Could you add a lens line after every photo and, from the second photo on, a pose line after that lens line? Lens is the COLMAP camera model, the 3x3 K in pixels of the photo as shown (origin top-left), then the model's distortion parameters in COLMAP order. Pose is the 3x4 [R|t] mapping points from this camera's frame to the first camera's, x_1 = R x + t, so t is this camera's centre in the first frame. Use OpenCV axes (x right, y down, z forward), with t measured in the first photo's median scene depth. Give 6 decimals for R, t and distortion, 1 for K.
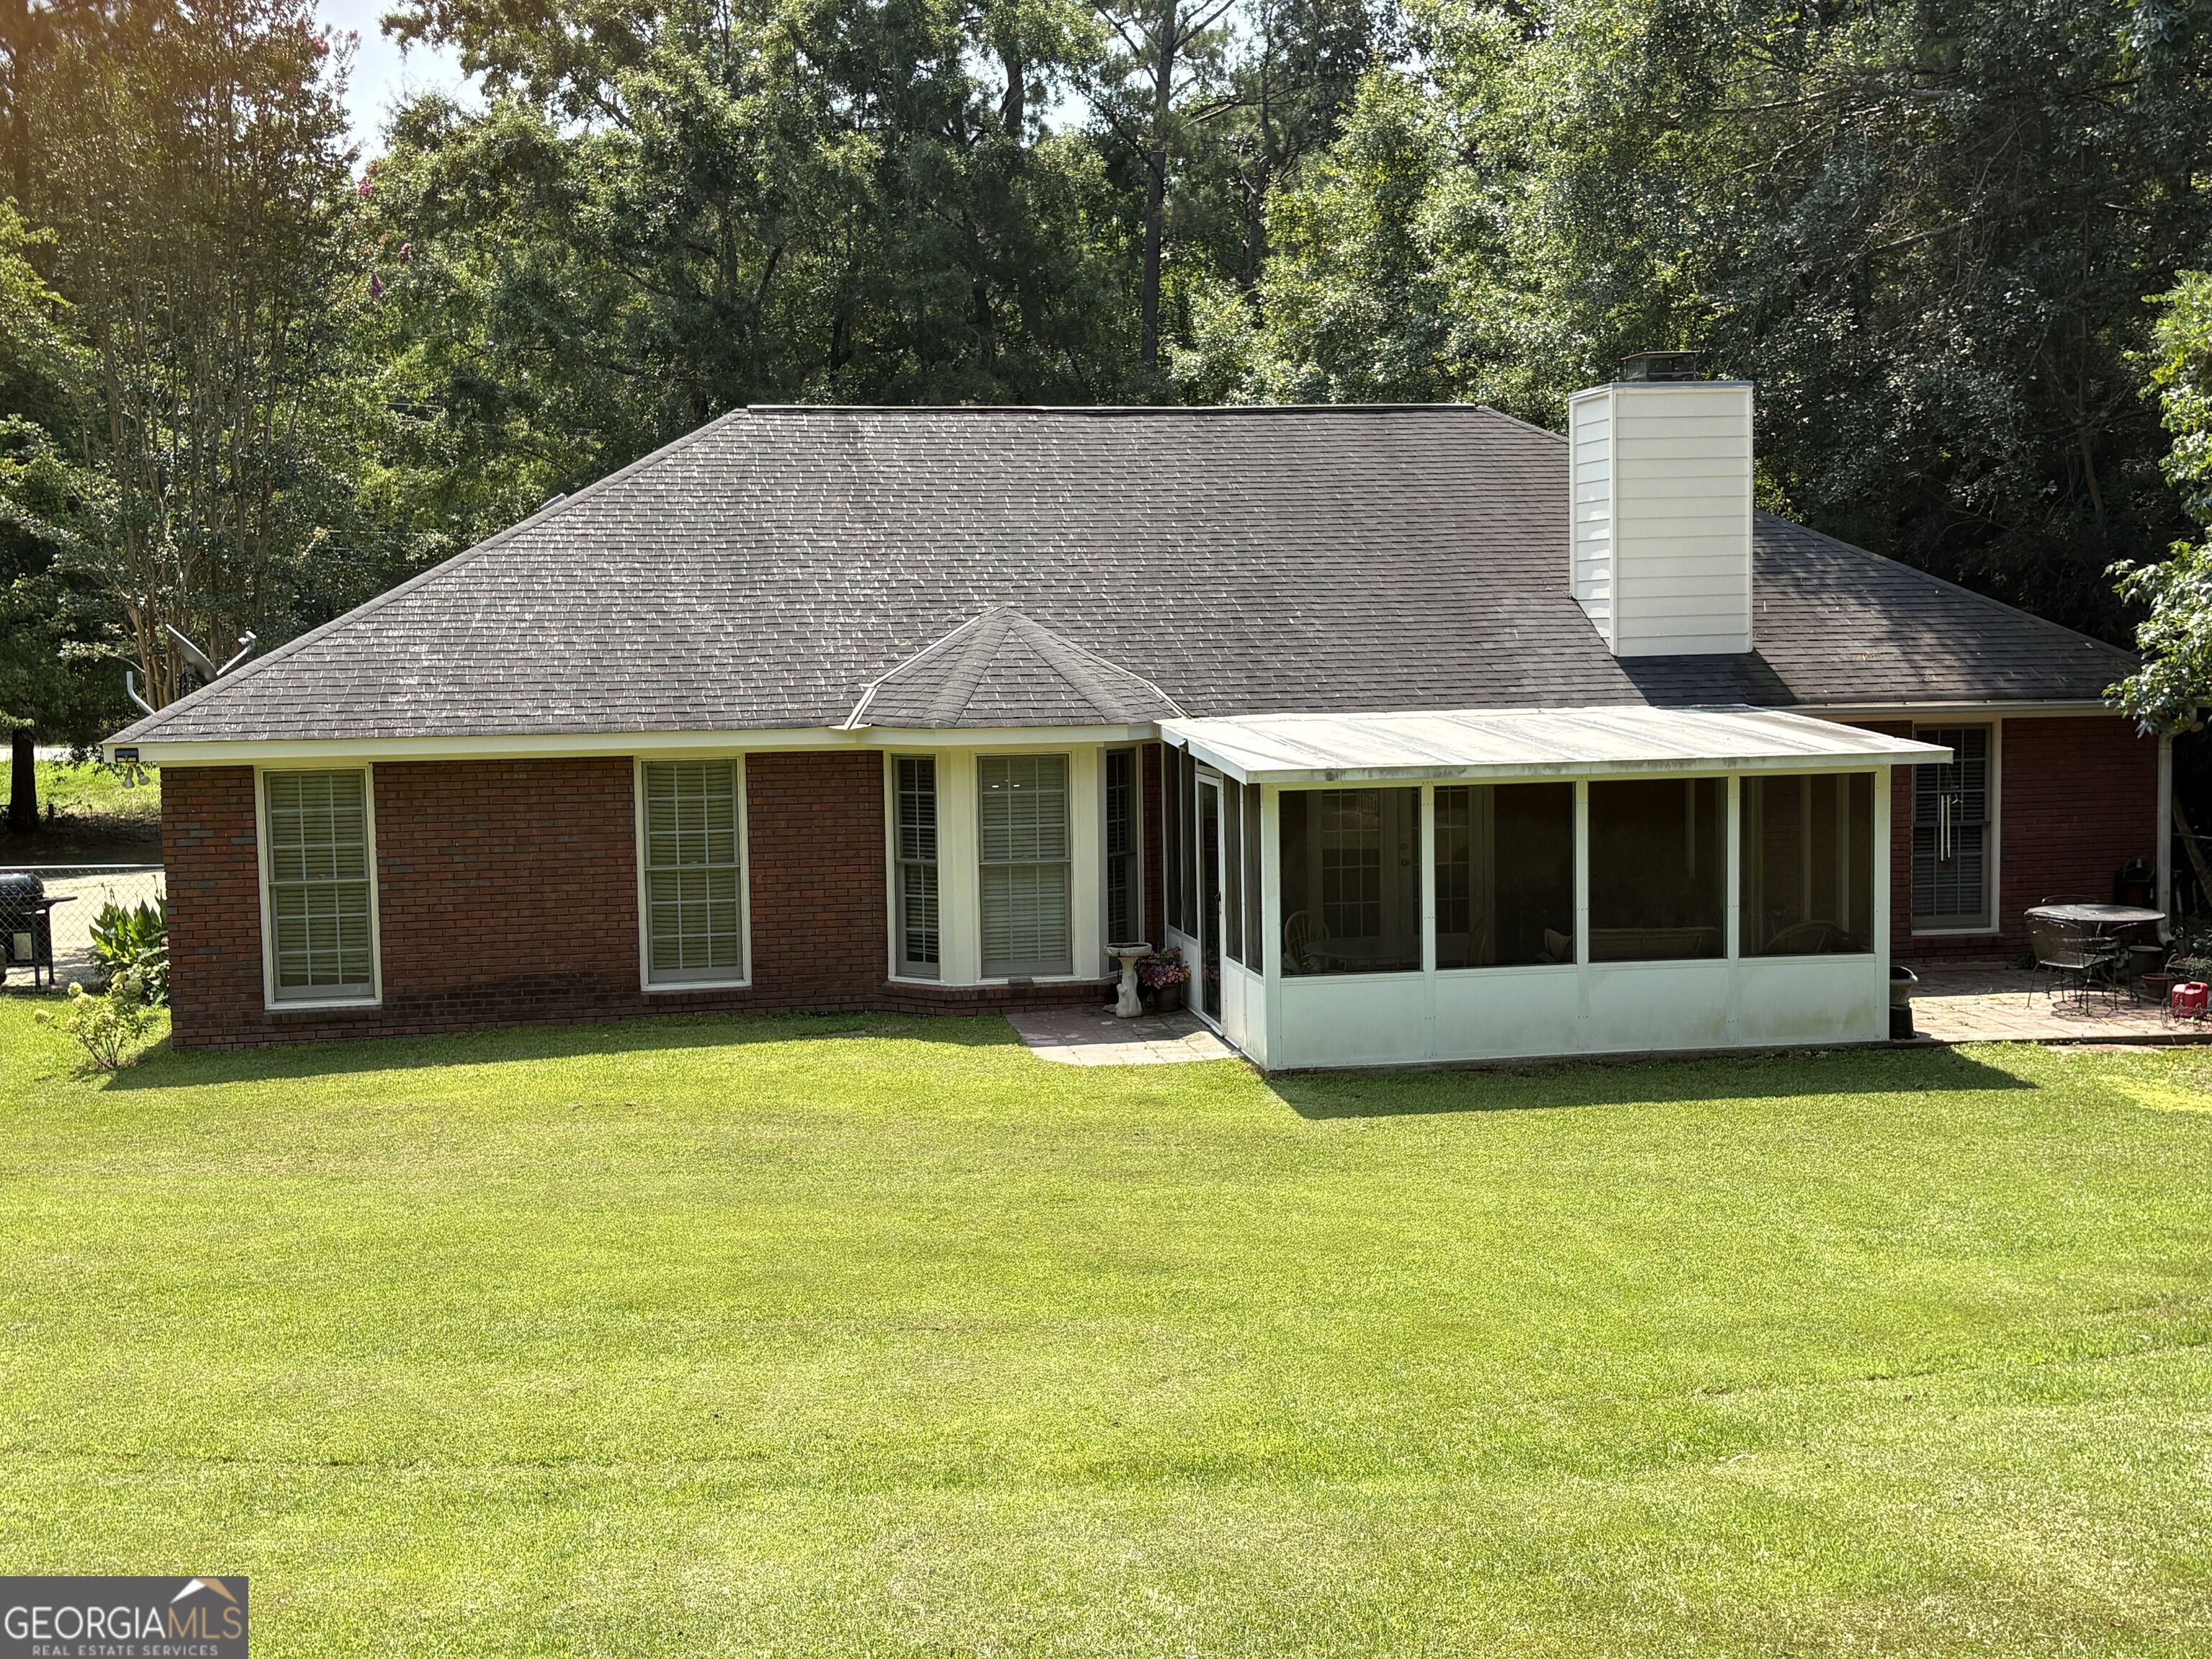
lens RADIAL K [[2434.1, 0, 1106.0], [0, 2434.1, 829.5], [0, 0, 1]] dist [0.000225, -0.005011]
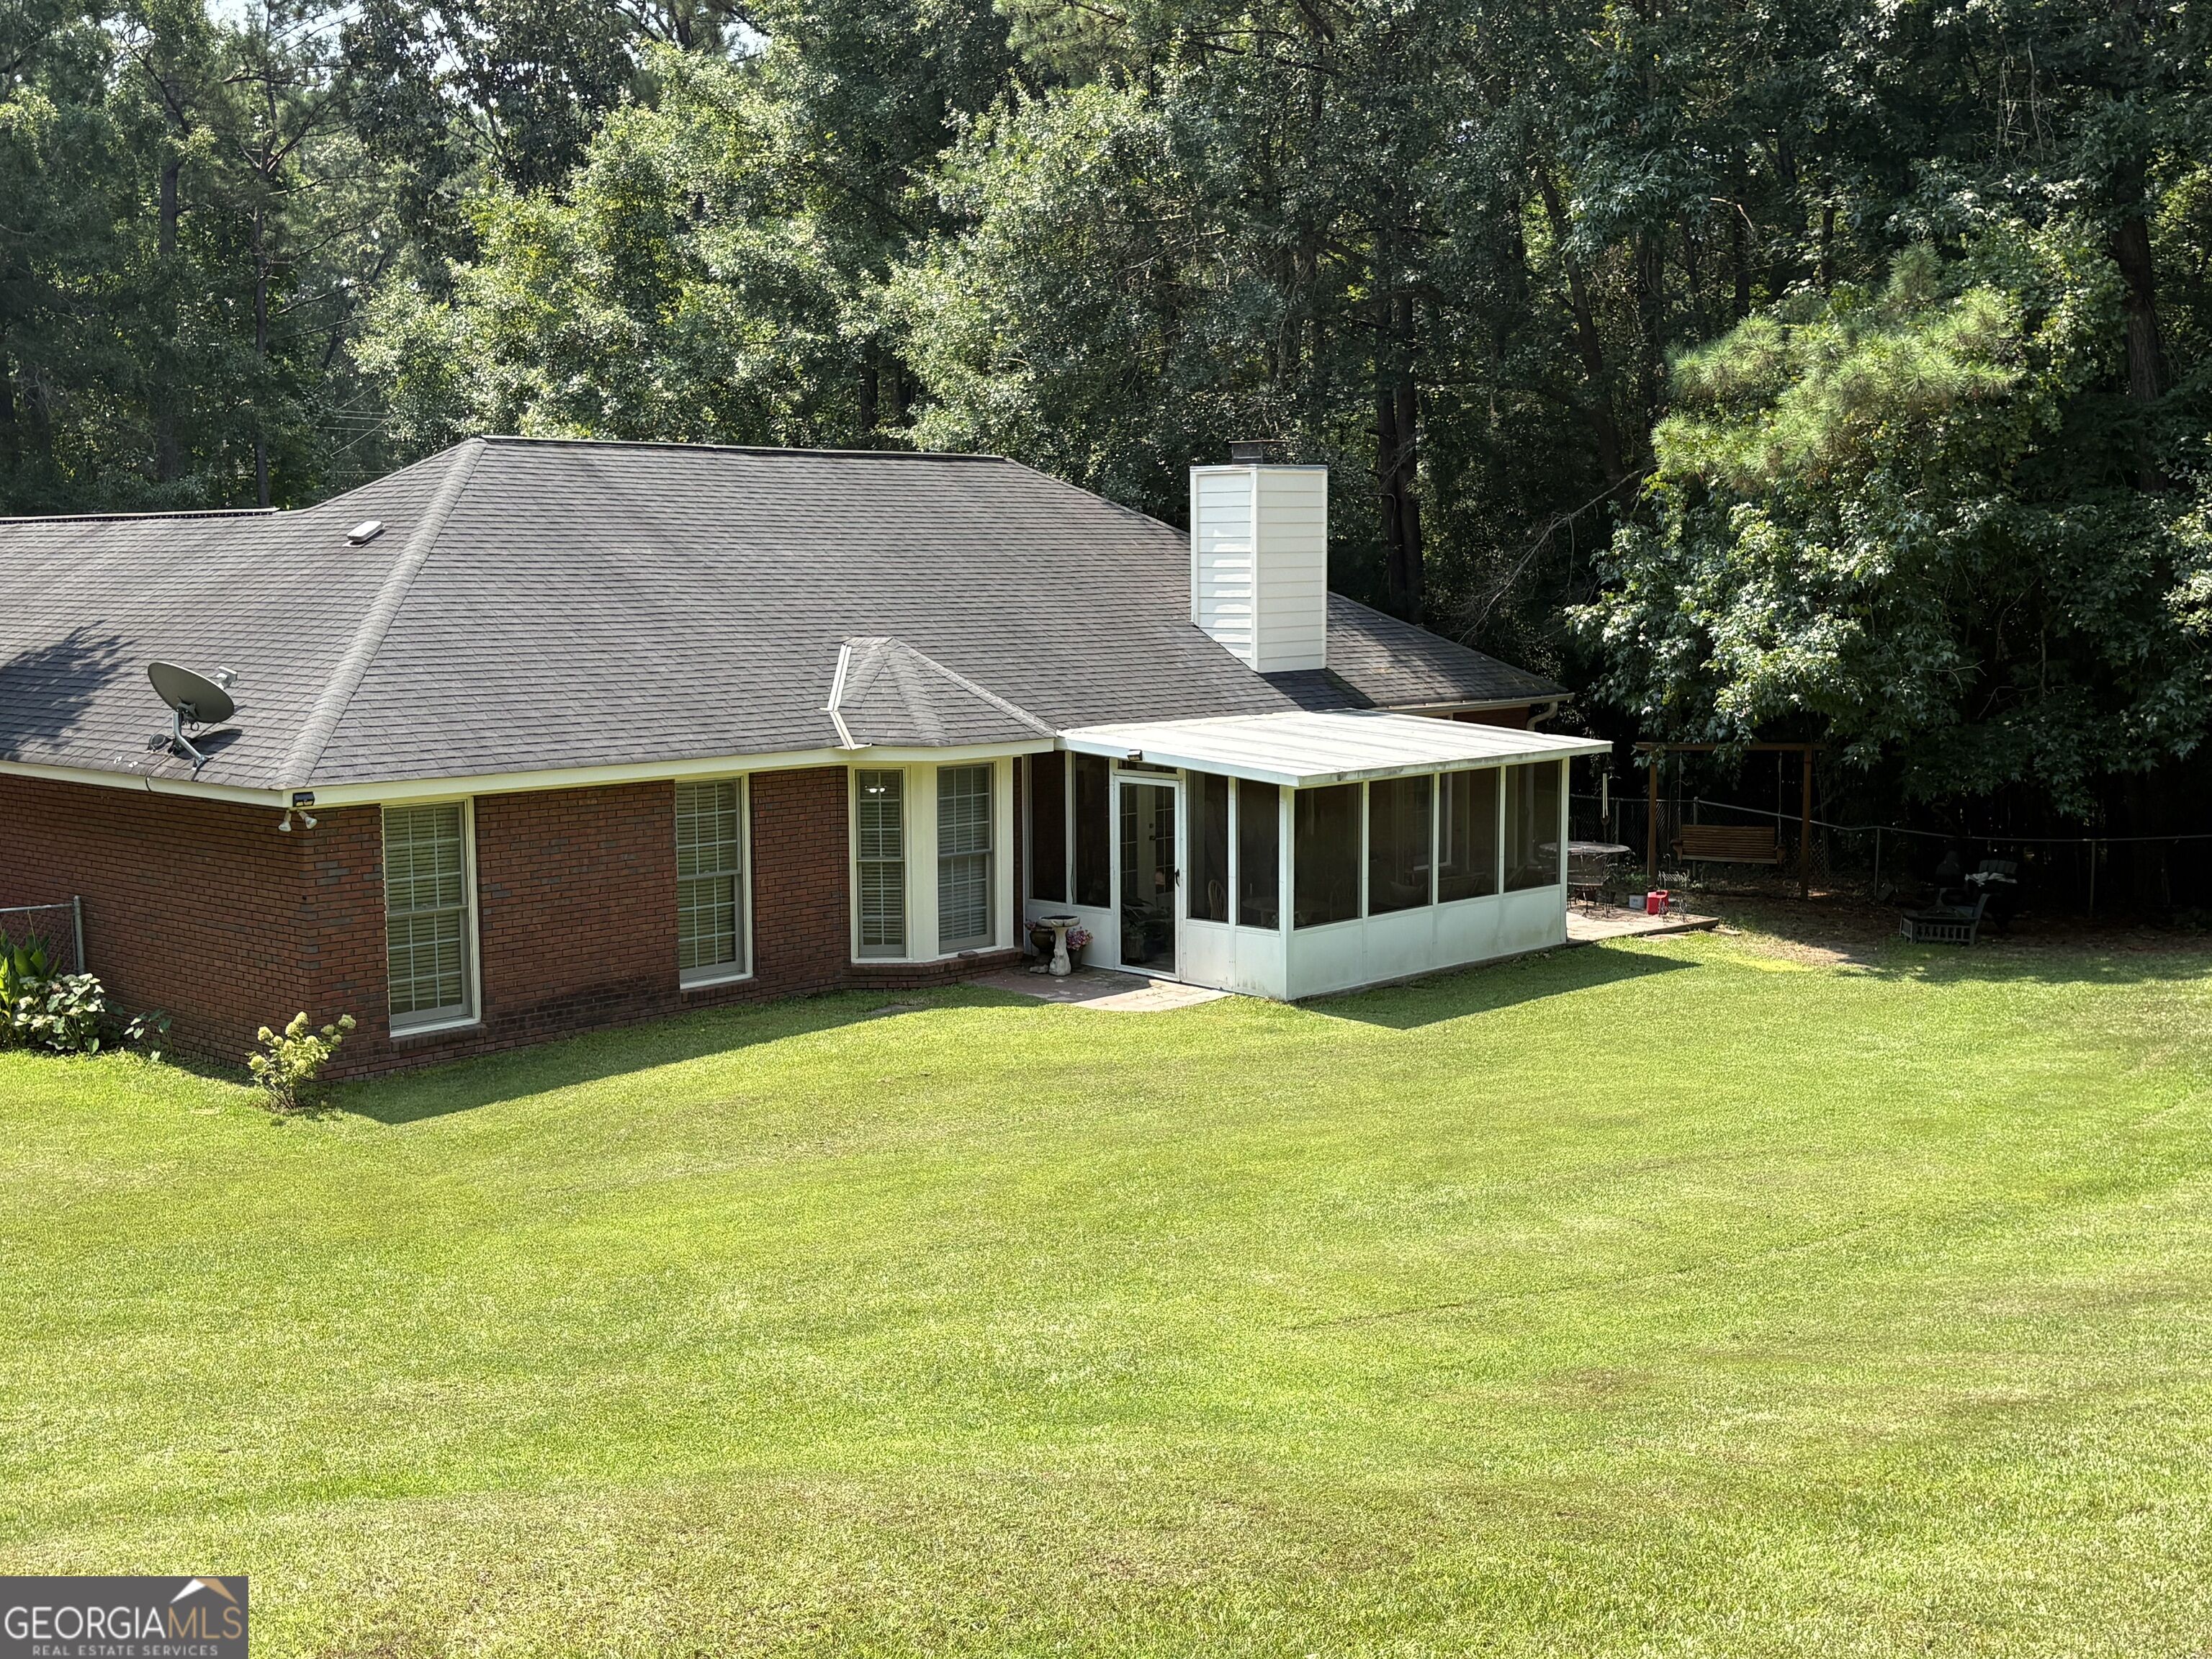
lens RADIAL K [[2434.1, 0, 1106.0], [0, 2434.1, 829.5], [0, 0, 1]] dist [0.000225, -0.005011]
pose [[0.816266, -0.050158, 0.575495, -0.677661], [0.037472, 0.998723, 0.033896, -0.037761], [-0.576460, -0.006104, 0.817103, -0.023118]]
